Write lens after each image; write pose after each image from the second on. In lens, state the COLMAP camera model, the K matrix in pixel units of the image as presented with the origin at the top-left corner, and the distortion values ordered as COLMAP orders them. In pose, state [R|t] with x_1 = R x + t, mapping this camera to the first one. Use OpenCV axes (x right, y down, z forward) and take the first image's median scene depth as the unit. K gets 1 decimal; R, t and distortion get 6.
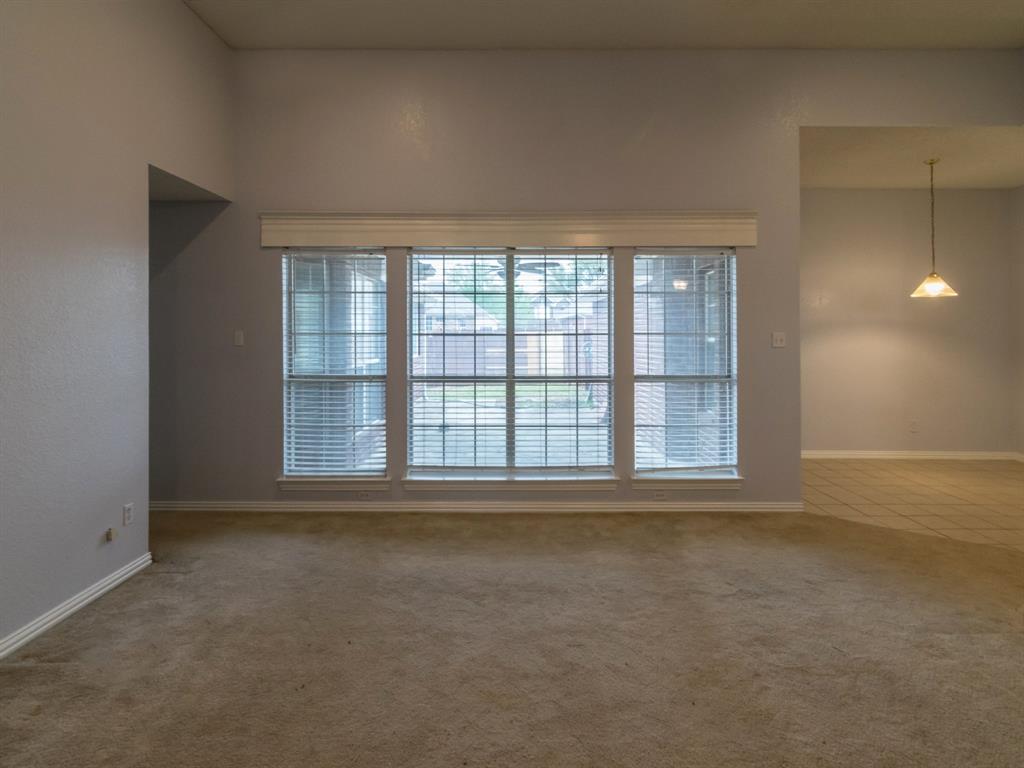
lens RADIAL K [[563.8, 0, 512.0], [0, 563.8, 316.3], [0, 0, 1]] dist [0.003113, 0.001775]
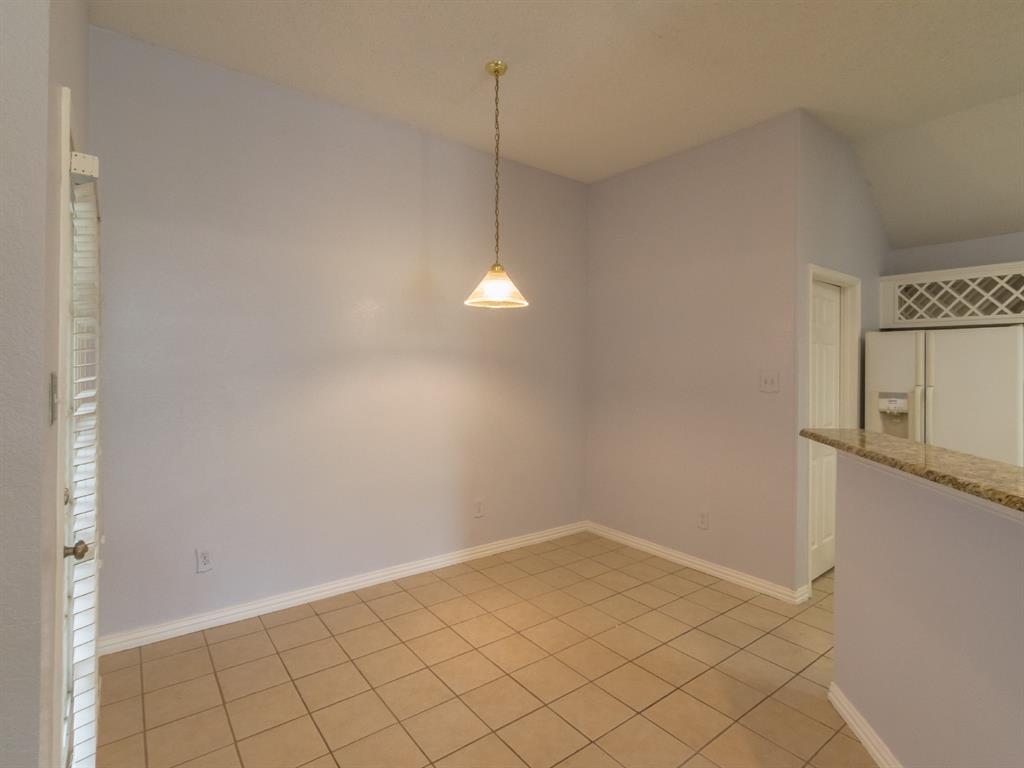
lens RADIAL K [[507.3, 0, 503.4], [0, 507.3, 358.7], [0, 0, 1]] dist [-0.004021, -0.000389]
pose [[0.807043, 0.009728, 0.590412, 0.507738], [-0.012989, 0.999915, 0.001279, 0.019980], [-0.590350, -0.008701, 0.807101, 0.656620]]
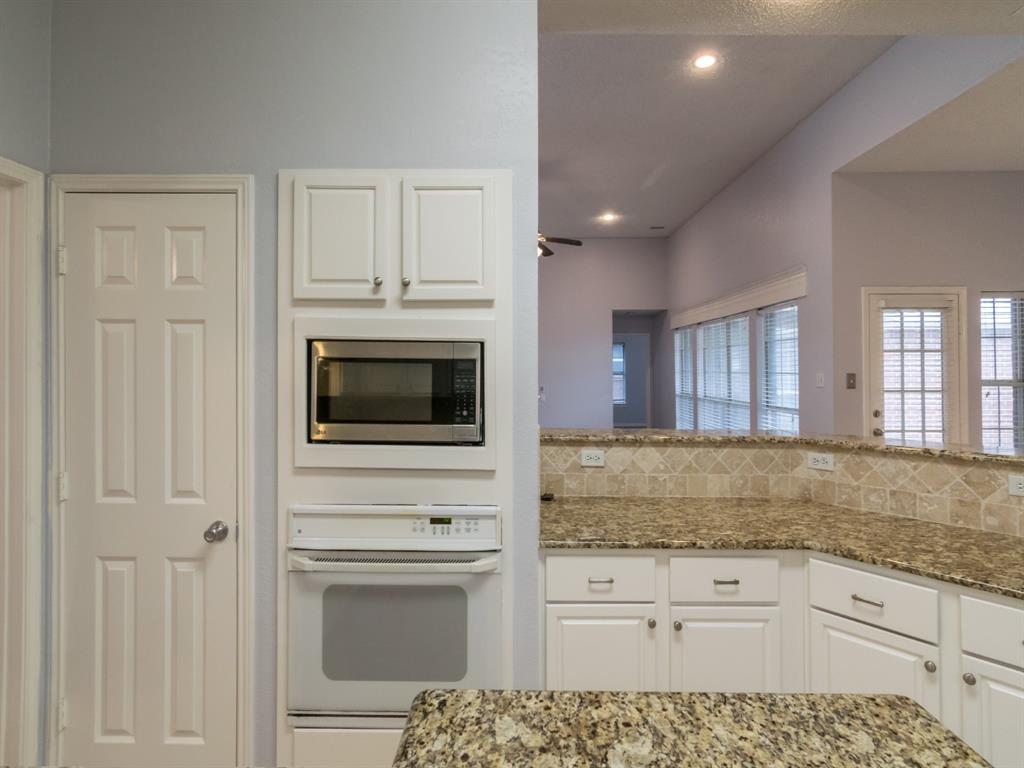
lens RADIAL K [[507.3, 0, 503.4], [0, 507.3, 358.7], [0, 0, 1]] dist [-0.004021, -0.000389]
pose [[-0.035913, -0.020643, -0.999142, 1.365881], [0.011279, 0.999715, -0.021060, 0.015276], [0.999291, -0.012025, -0.035670, 0.418049]]
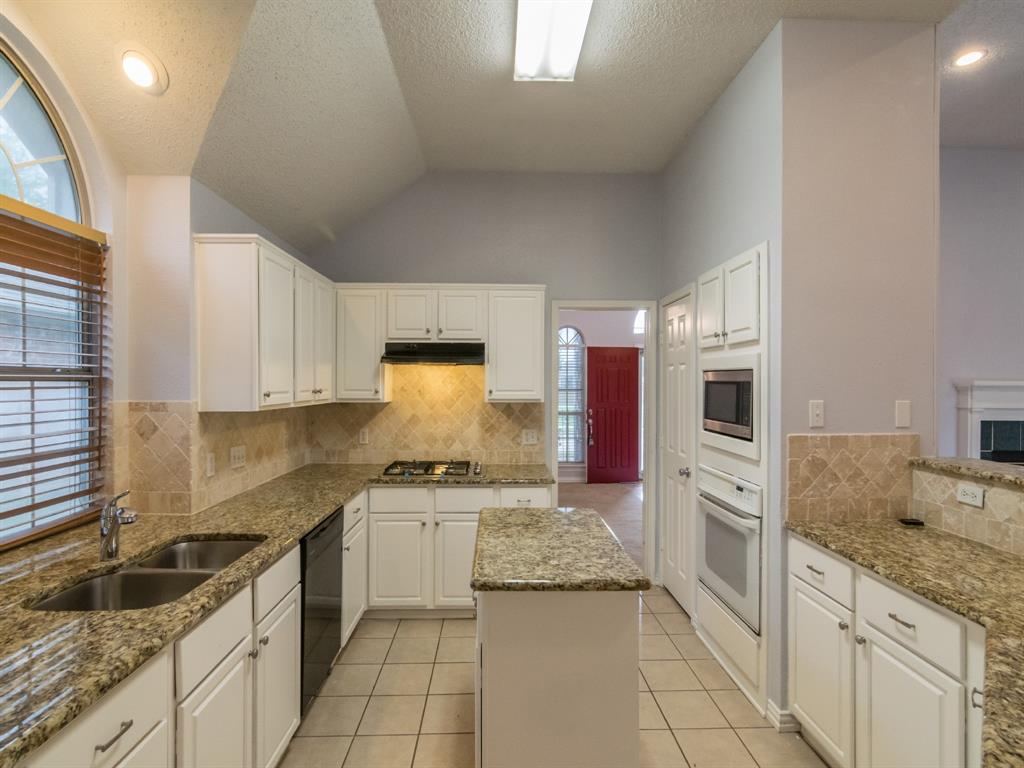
lens RADIAL K [[508.5, 0, 512.0], [0, 508.5, 384.0], [0, 0, 1]] dist [-0.003149, -0.000279]
pose [[-0.999874, -0.010072, -0.012255, 1.262203], [-0.009924, 0.999878, -0.012076, 0.018595], [0.012375, -0.011953, -0.999852, 0.882503]]
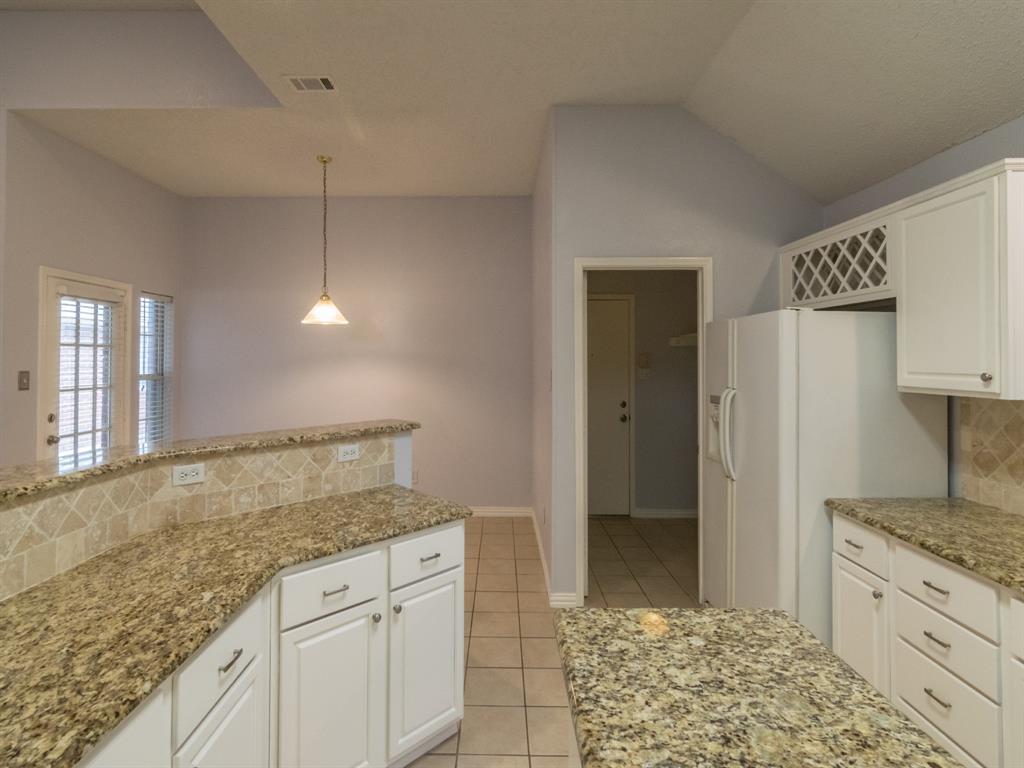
lens RADIAL K [[507.3, 0, 503.4], [0, 507.3, 358.7], [0, 0, 1]] dist [-0.004021, -0.000389]
pose [[0.999652, -0.008309, -0.025034, 1.150372], [0.008505, 0.999934, 0.007750, 0.012344], [0.024968, -0.007960, 0.999657, 0.309108]]
